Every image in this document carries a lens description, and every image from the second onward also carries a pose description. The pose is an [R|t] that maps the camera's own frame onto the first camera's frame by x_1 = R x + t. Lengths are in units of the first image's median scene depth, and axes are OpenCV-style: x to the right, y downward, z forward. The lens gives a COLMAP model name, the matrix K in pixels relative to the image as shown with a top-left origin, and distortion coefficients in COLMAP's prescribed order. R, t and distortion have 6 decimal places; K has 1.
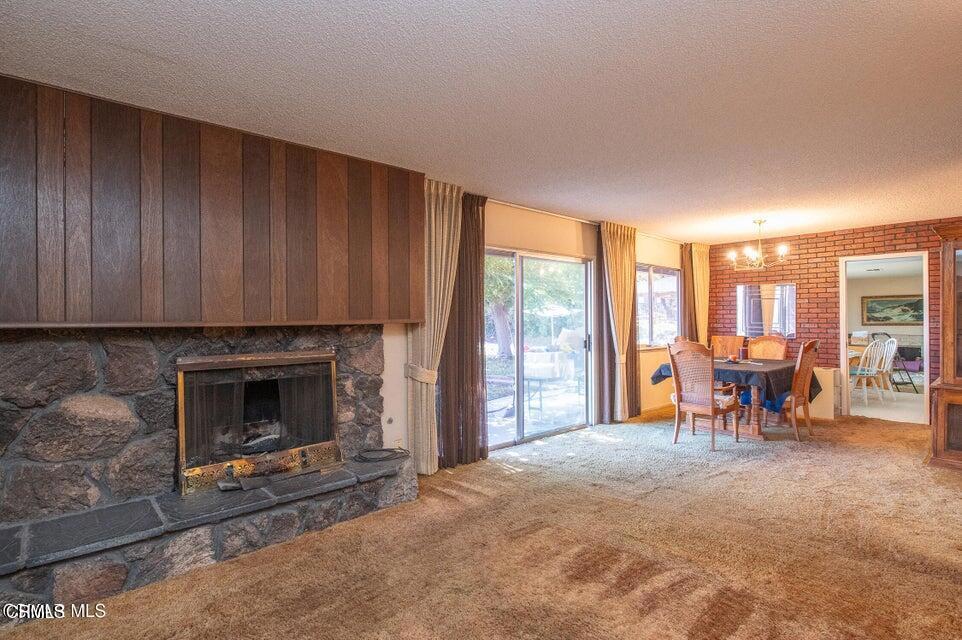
lens RADIAL K [[479.6, 0, 480.2], [0, 479.6, 319.3], [0, 0, 1]] dist [-0.014020, -0.001136]
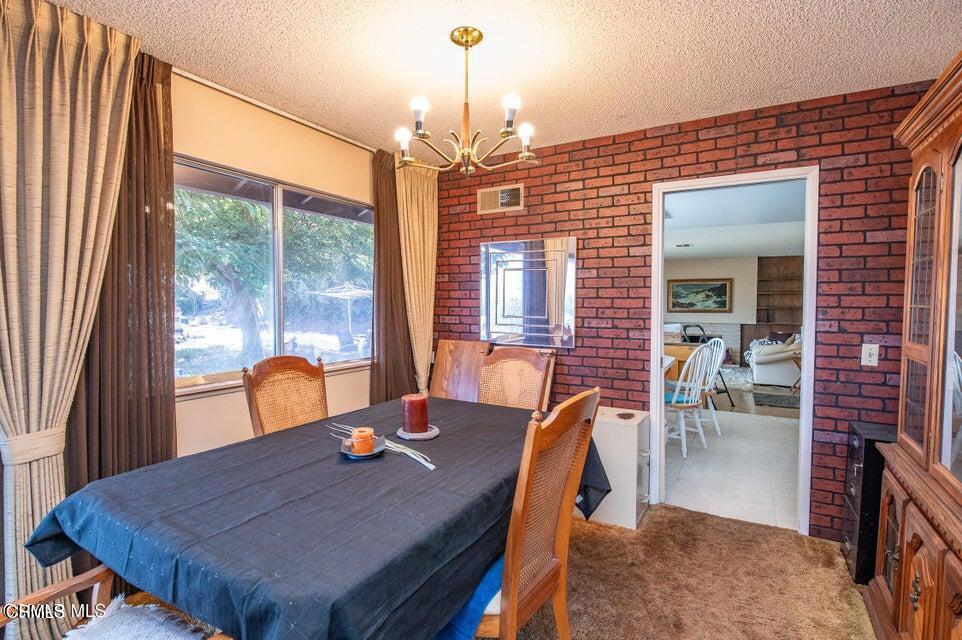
lens RADIAL K [[479.6, 0, 479.4], [0, 479.6, 321.0], [0, 0, 1]] dist [-0.014020, -0.001136]
pose [[0.950763, -0.005281, 0.309873, 0.416063], [-0.007256, 0.999201, 0.039292, -0.007521], [-0.309833, -0.039606, 0.949966, 0.560190]]
